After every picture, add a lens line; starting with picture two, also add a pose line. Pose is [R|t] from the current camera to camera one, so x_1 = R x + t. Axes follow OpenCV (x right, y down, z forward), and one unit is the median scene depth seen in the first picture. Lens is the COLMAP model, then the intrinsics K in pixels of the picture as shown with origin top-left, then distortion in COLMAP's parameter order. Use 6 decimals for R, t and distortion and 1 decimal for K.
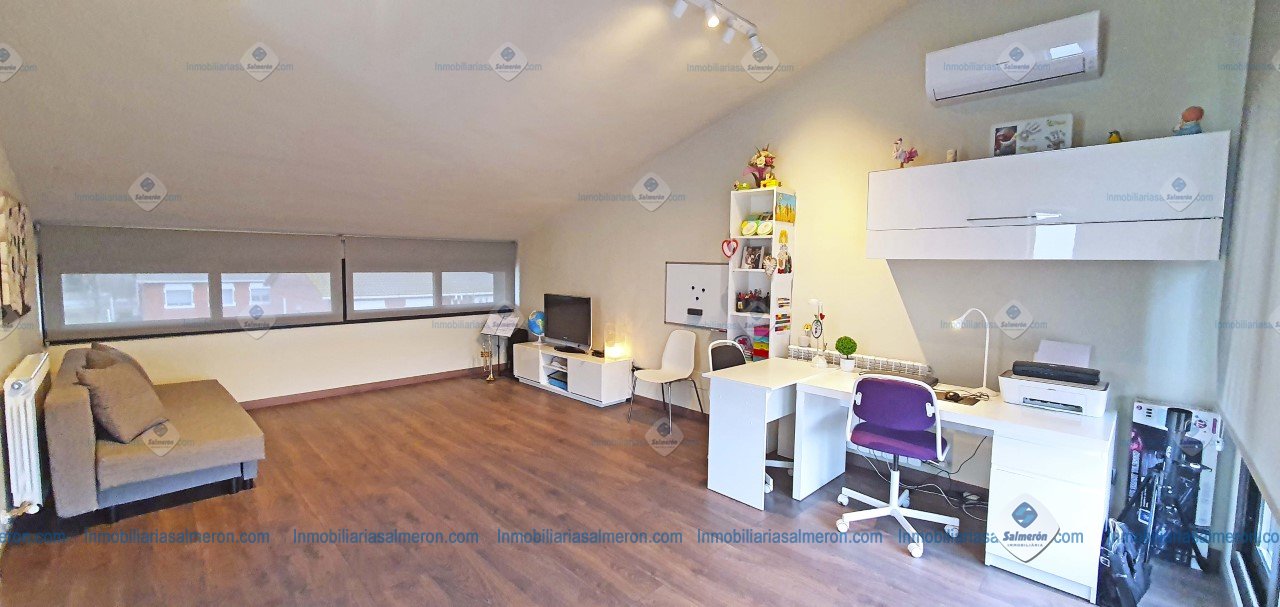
lens RADIAL K [[511.7, 0, 640.0], [0, 511.7, 303.5], [0, 0, 1]] dist [-0.000331, -0.000073]
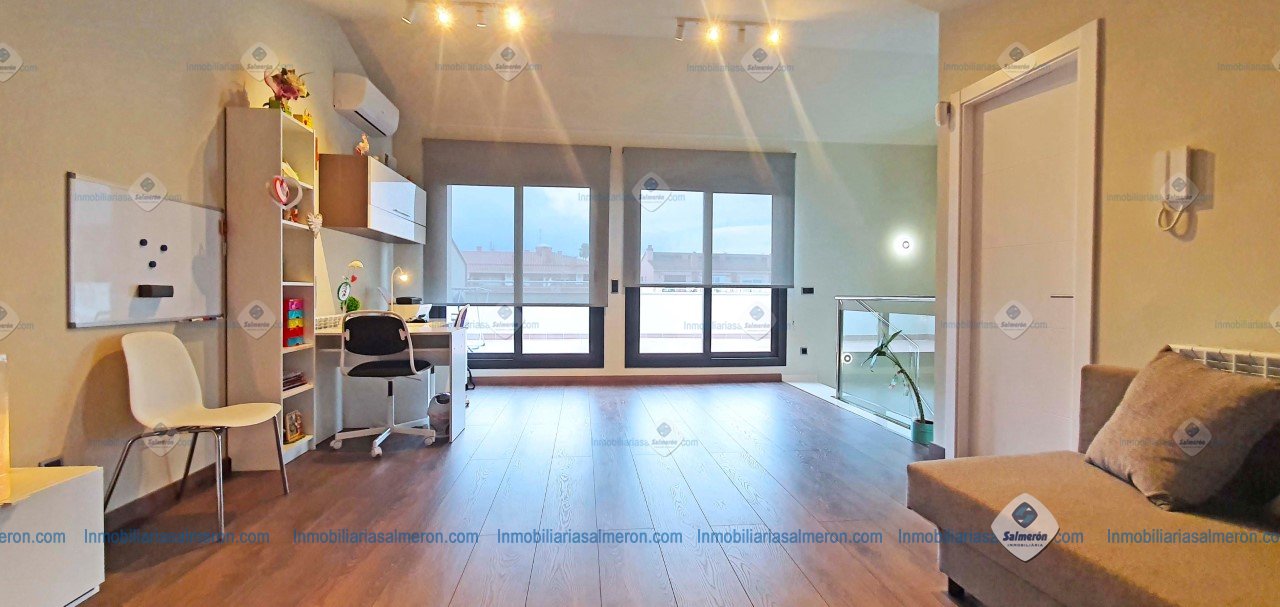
lens RADIAL K [[511.7, 0, 640.0], [0, 511.7, 303.5], [0, 0, 1]] dist [-0.000331, -0.000073]
pose [[-0.779014, -0.032126, 0.626183, -0.535620], [0.034183, 0.995025, 0.093575, -0.002038], [-0.626074, 0.094301, -0.774040, 1.017812]]
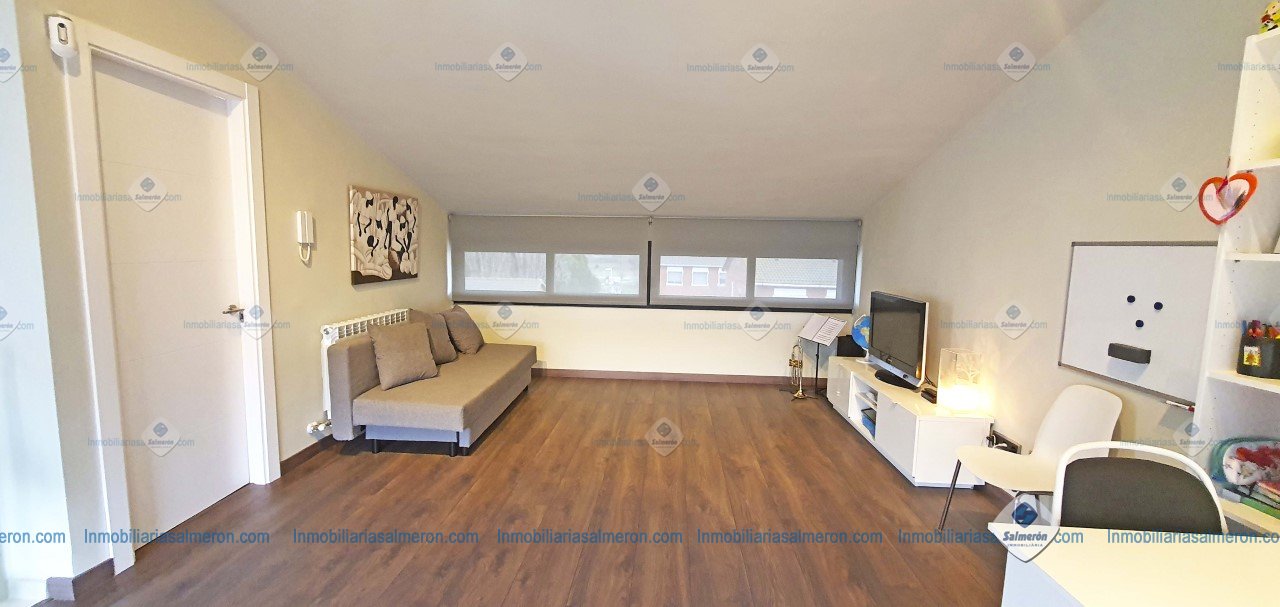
lens RADIAL K [[511.7, 0, 640.0], [0, 511.7, 303.5], [0, 0, 1]] dist [-0.000331, -0.000073]
pose [[0.659294, 0.084729, -0.747096, 0.145314], [-0.071818, 0.996184, 0.049601, -0.016966], [0.748447, 0.020953, 0.662863, 0.359267]]
